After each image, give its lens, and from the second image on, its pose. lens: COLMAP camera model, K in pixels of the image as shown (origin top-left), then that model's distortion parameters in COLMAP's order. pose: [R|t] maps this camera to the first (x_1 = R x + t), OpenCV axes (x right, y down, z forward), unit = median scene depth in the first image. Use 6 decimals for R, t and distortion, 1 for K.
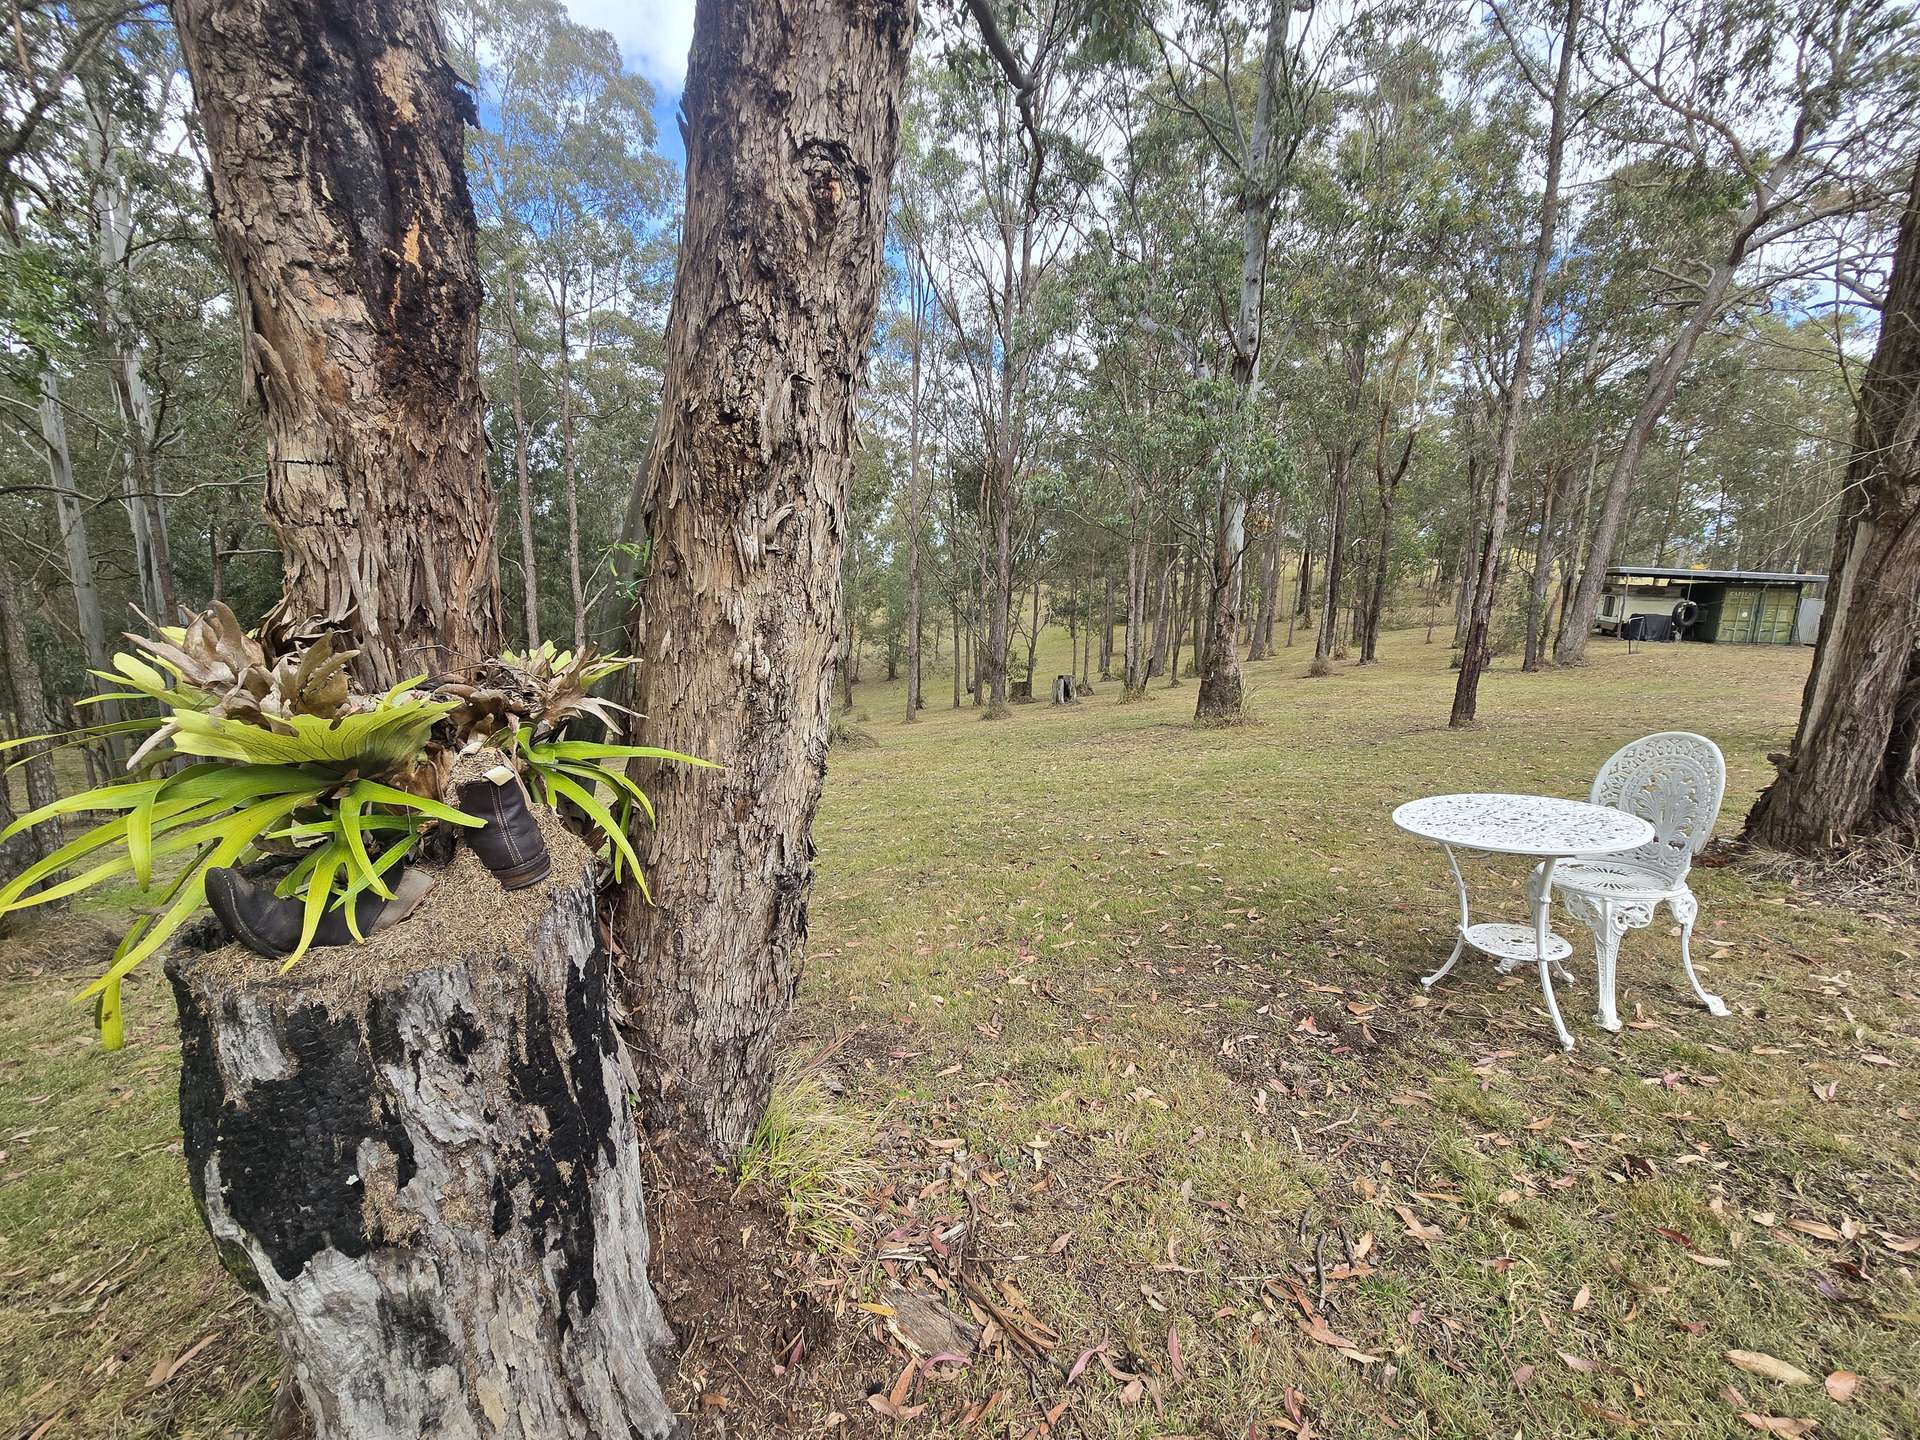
lens RADIAL K [[774.3, 0, 958.5], [0, 774.3, 717.8], [0, 0, 1]] dist [-0.001394, 0.000022]
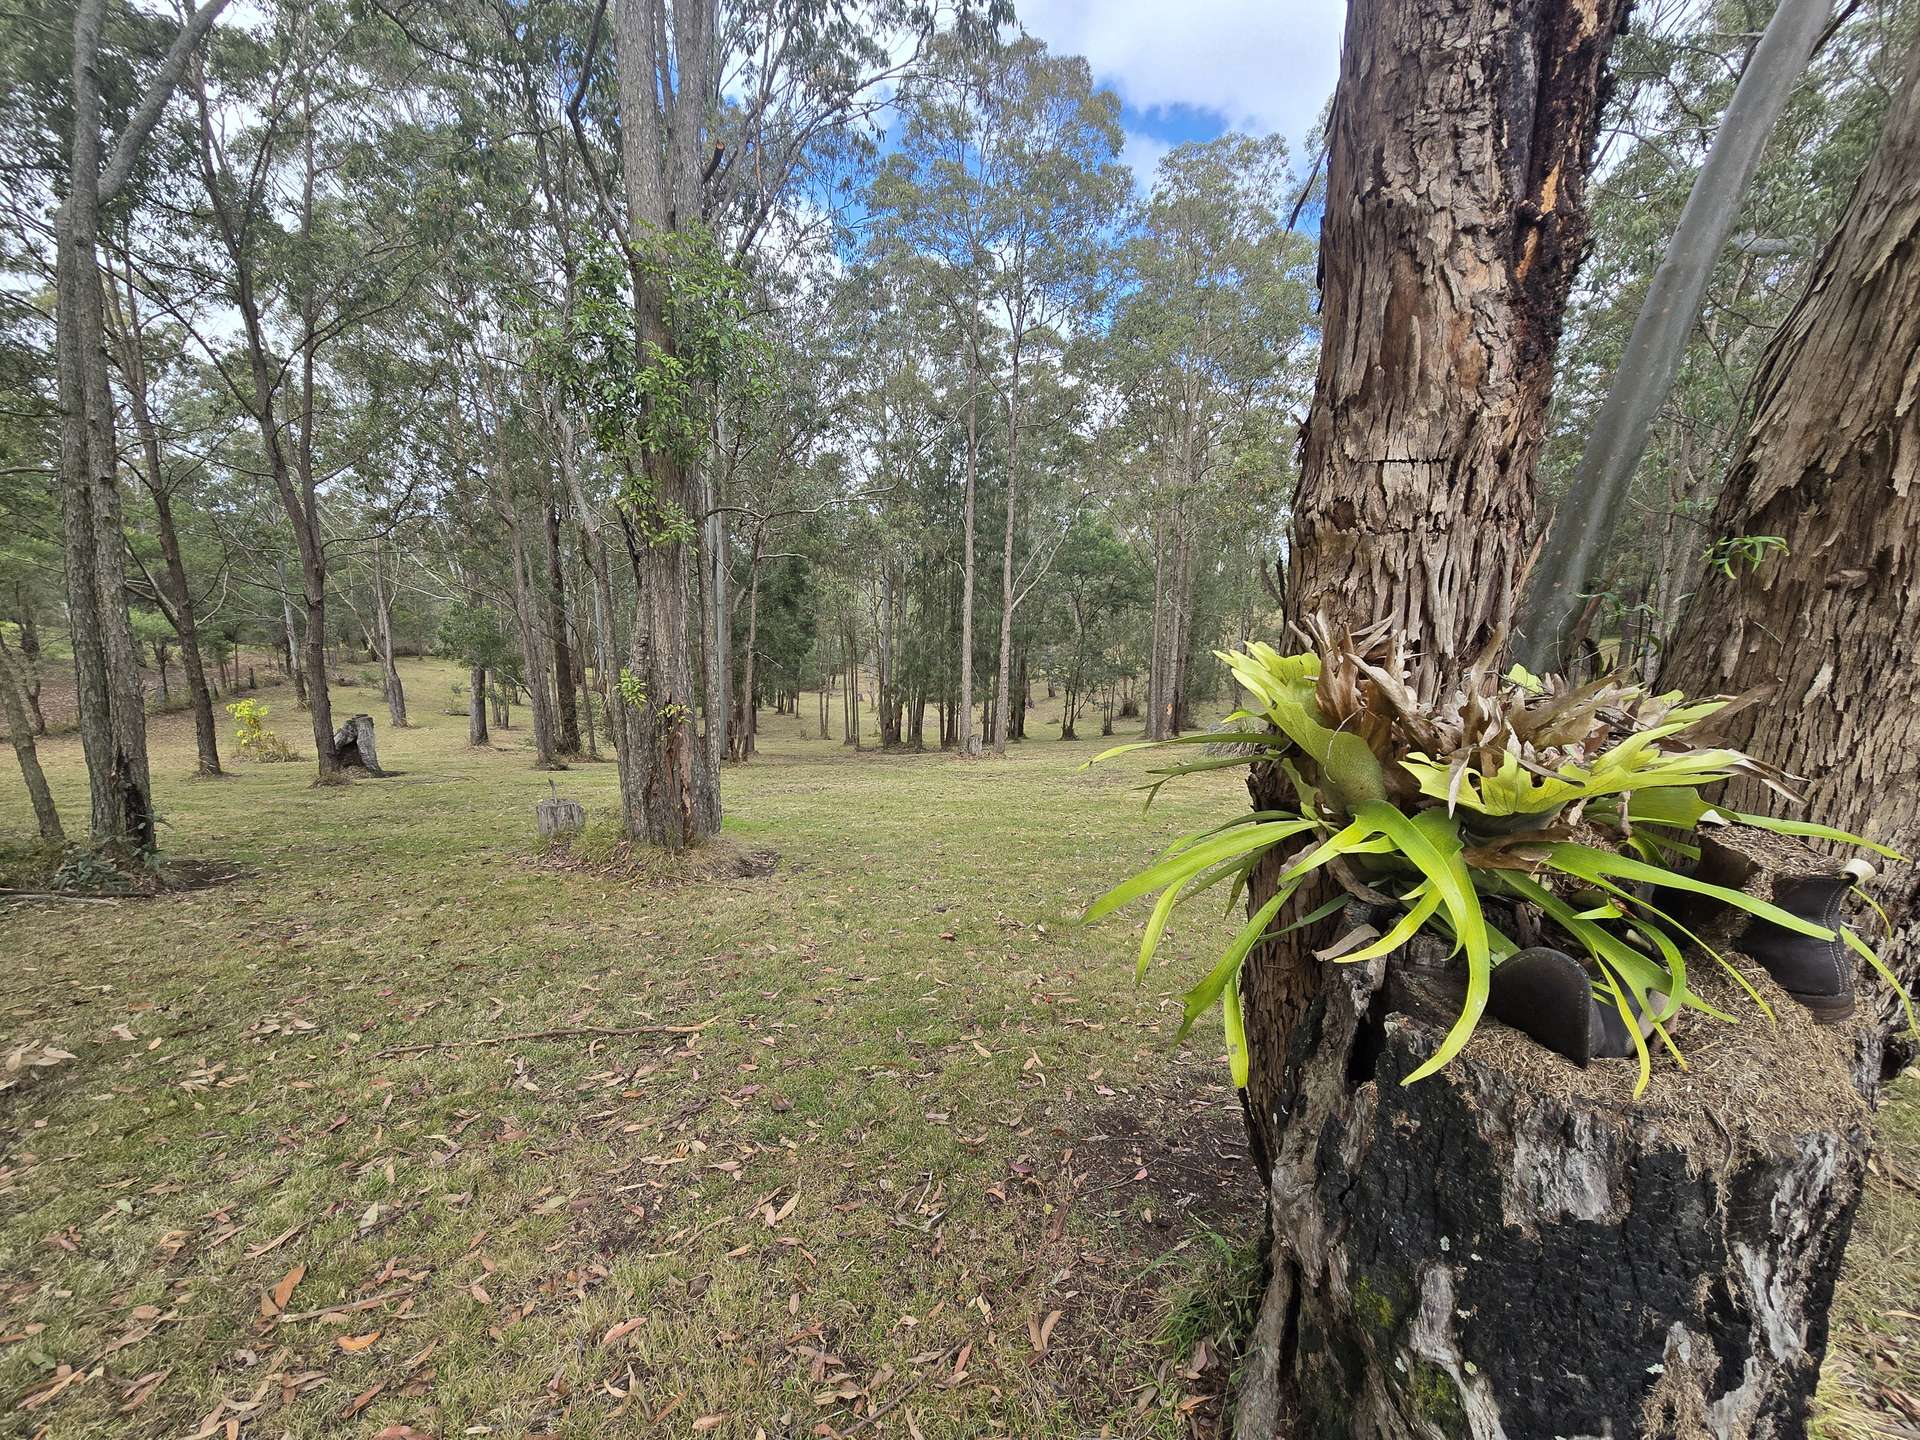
lens RADIAL K [[774.3, 0, 964.1], [0, 774.3, 719.7], [0, 0, 1]] dist [-0.001394, 0.000022]
pose [[0.898011, 0.081824, -0.432297, -0.945787], [-0.080033, 0.996541, 0.022372, -0.015172], [0.432633, 0.014508, 0.901454, -0.014505]]
